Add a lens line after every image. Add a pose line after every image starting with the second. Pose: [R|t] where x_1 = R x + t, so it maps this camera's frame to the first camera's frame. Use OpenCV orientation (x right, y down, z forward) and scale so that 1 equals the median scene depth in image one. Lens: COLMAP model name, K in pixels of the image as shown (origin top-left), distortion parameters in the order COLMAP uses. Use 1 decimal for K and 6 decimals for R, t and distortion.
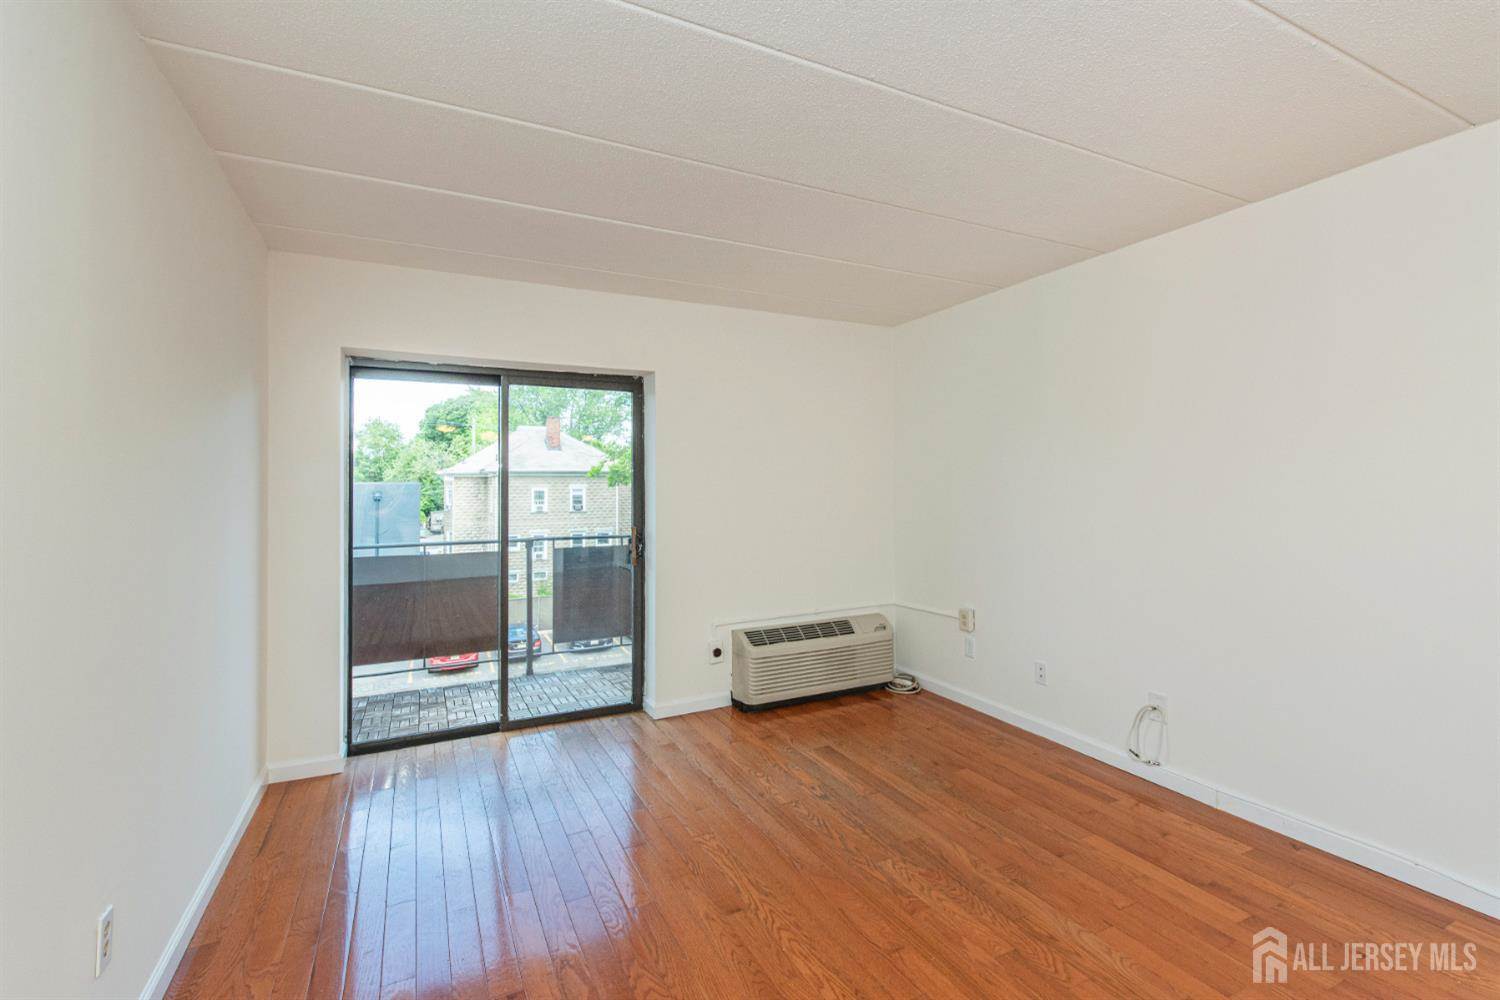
lens RADIAL K [[662.3, 0, 742.1], [0, 662.3, 467.4], [0, 0, 1]] dist [0.015590, -0.000581]
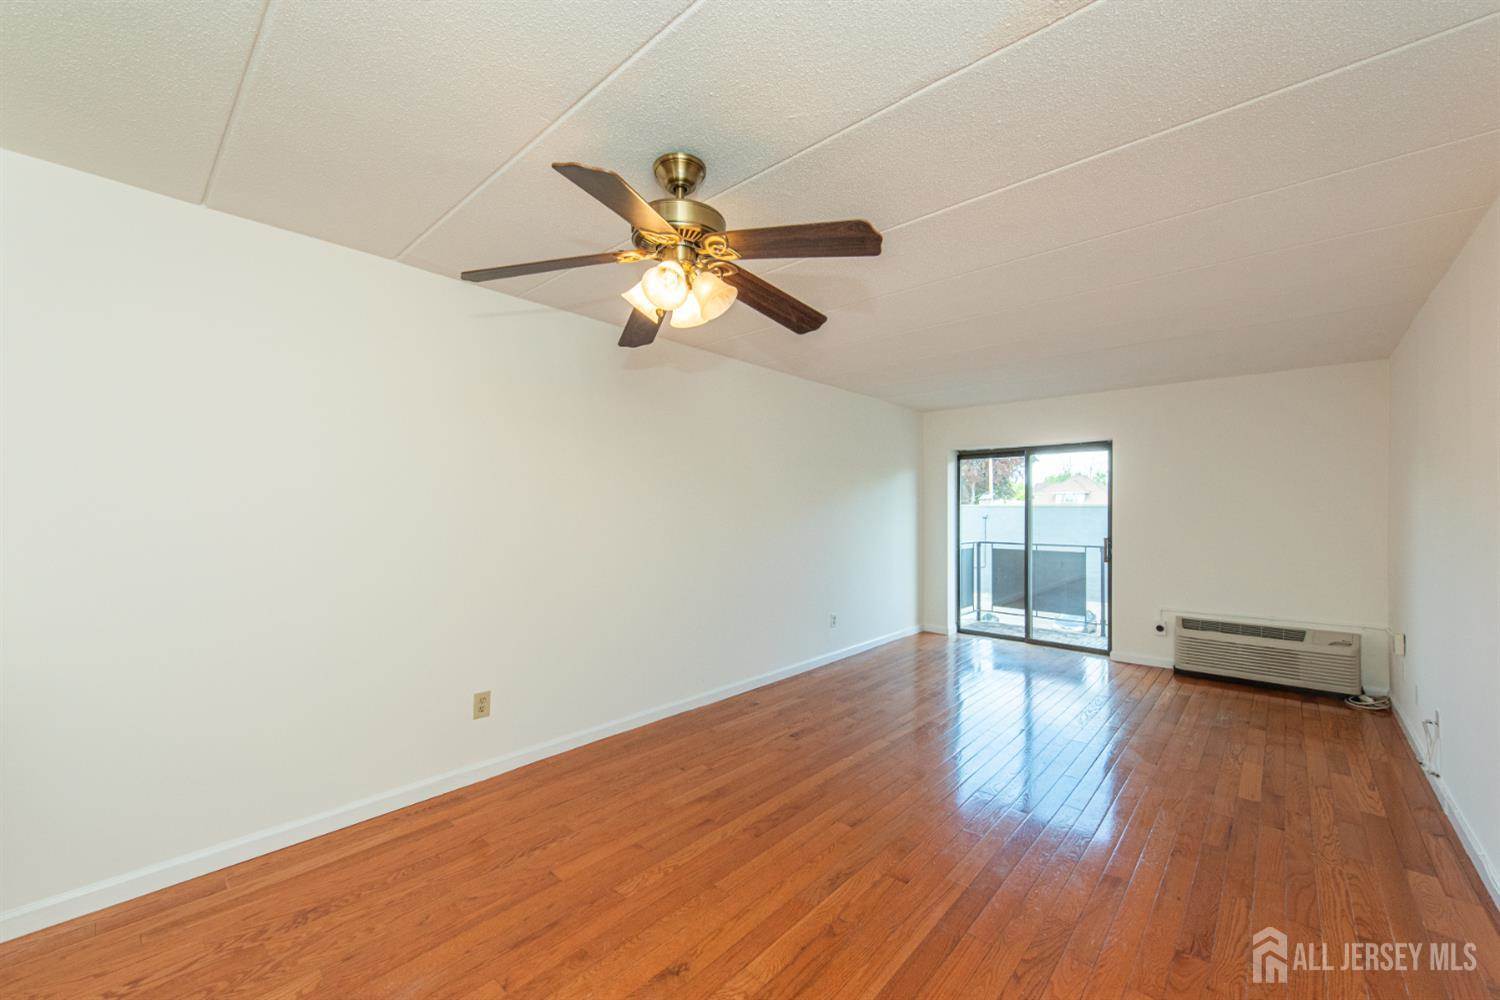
lens RADIAL K [[600.2, 0, 748.3], [0, 600.2, 507.3], [0, 0, 1]] dist [0.008692, -0.003599]
pose [[0.358559, 0.008442, -0.933469, 0.874690], [0.022062, 0.999603, 0.017514, -0.026577], [0.933246, -0.026874, 0.358230, -0.298375]]
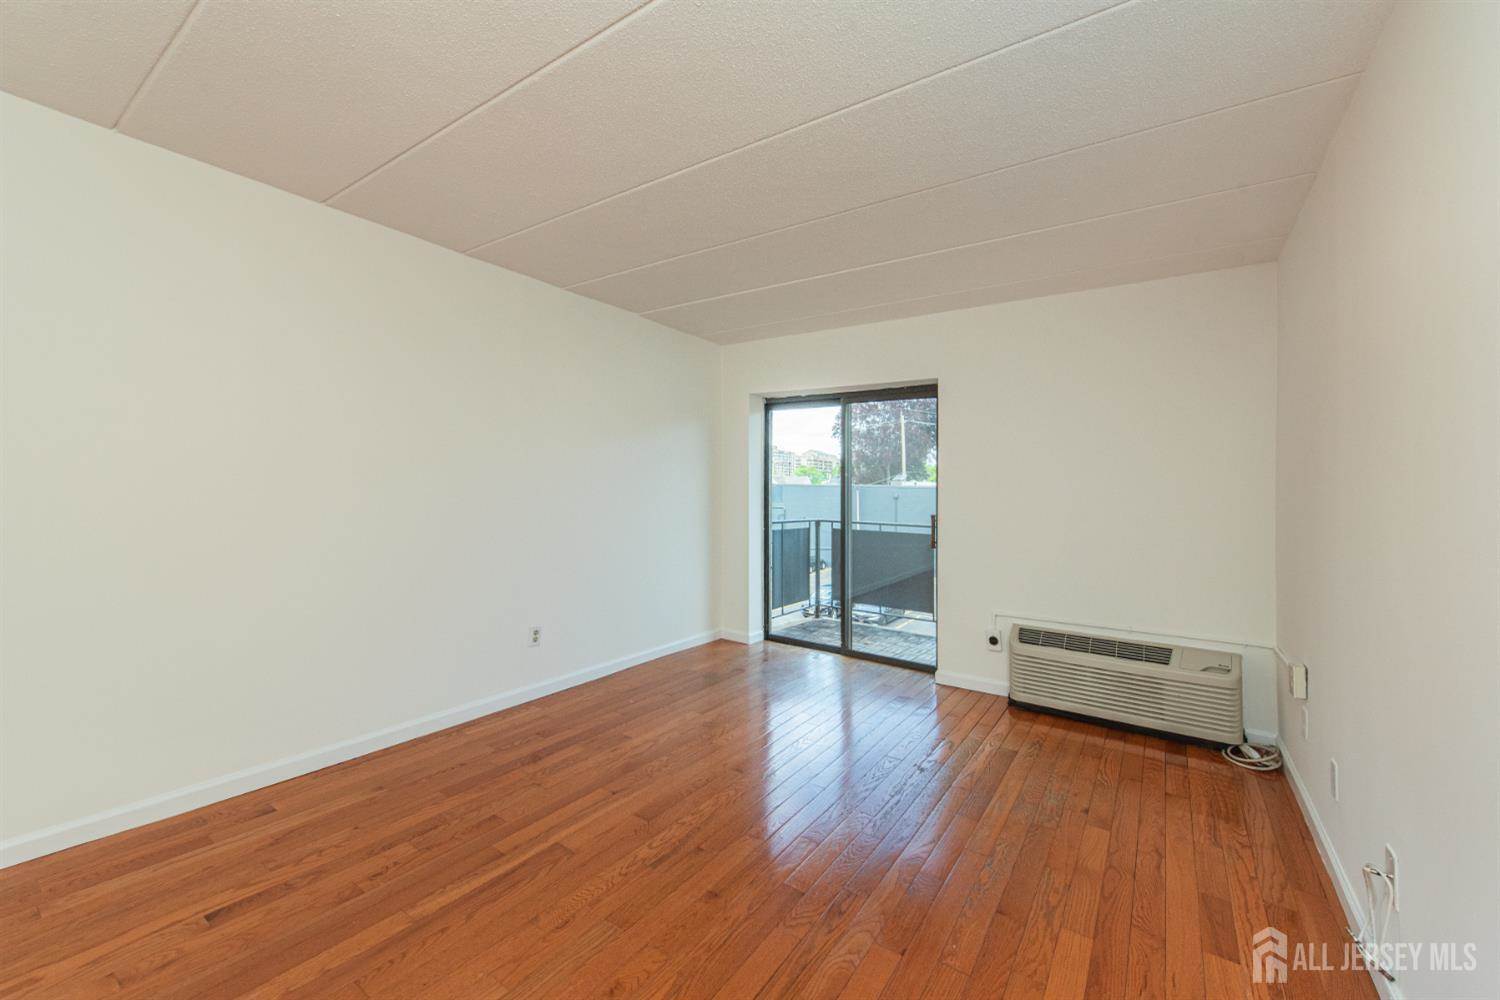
lens RADIAL K [[600.2, 0, 768.9], [0, 600.2, 474.6], [0, 0, 1]] dist [0.008692, -0.003599]
pose [[0.489973, -0.001768, -0.871736, 0.622334], [0.001893, 0.999998, -0.000964, 0.019694], [0.871735, -0.001178, 0.489976, 0.236007]]
